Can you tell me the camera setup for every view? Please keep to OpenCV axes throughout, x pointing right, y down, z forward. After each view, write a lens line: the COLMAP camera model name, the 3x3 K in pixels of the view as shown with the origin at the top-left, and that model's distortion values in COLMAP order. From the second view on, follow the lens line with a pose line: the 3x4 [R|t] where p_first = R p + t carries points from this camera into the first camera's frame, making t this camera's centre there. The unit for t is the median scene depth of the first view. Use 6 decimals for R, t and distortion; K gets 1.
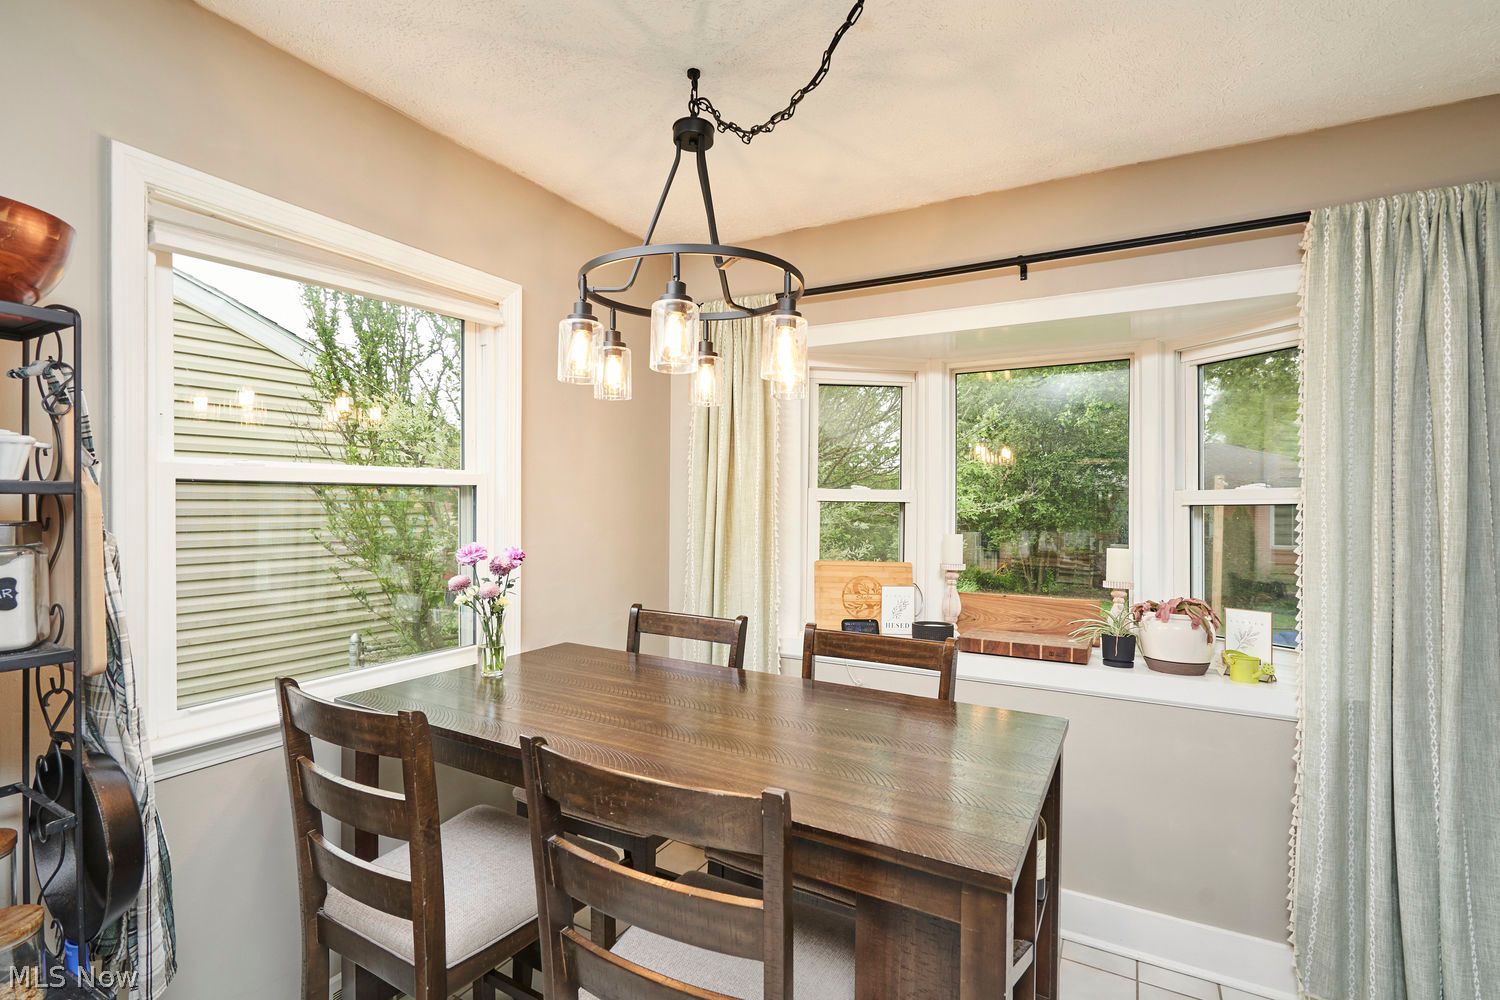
lens RADIAL K [[692.1, 0, 752.4], [0, 692.1, 503.2], [0, 0, 1]] dist [-0.001445, -0.002570]
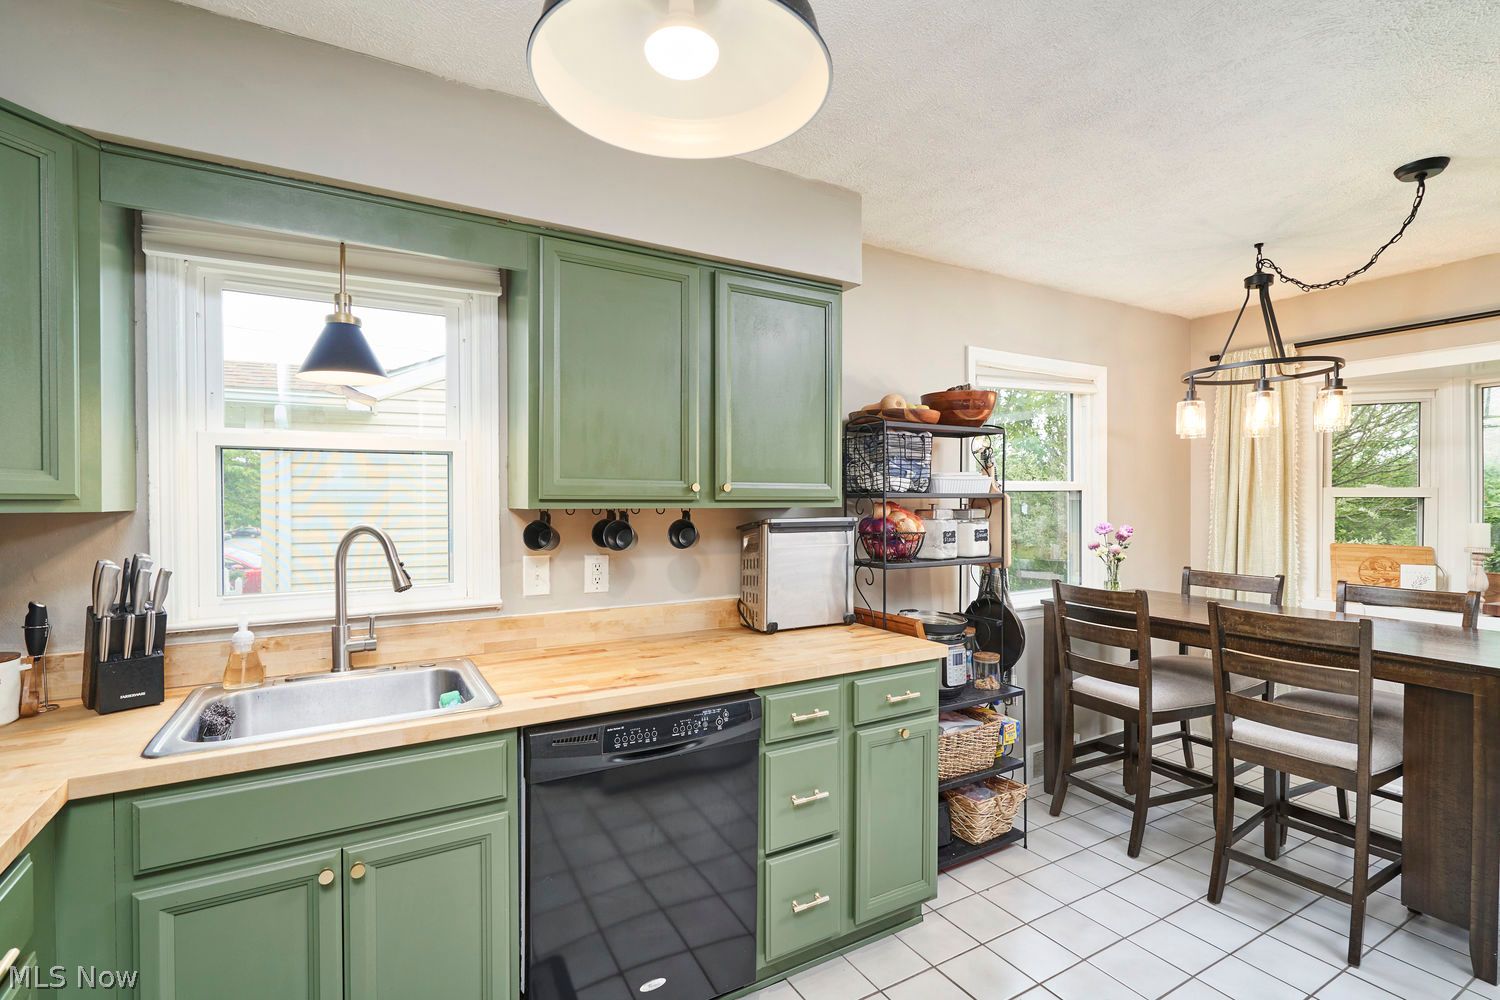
lens RADIAL K [[692.1, 0, 739.5], [0, 692.1, 502.9], [0, 0, 1]] dist [-0.001445, -0.002570]
pose [[0.853034, -0.003630, -0.521843, -0.272879], [0.006285, 0.999975, 0.003318, -0.006134], [0.521817, -0.006110, 0.853035, -1.040313]]
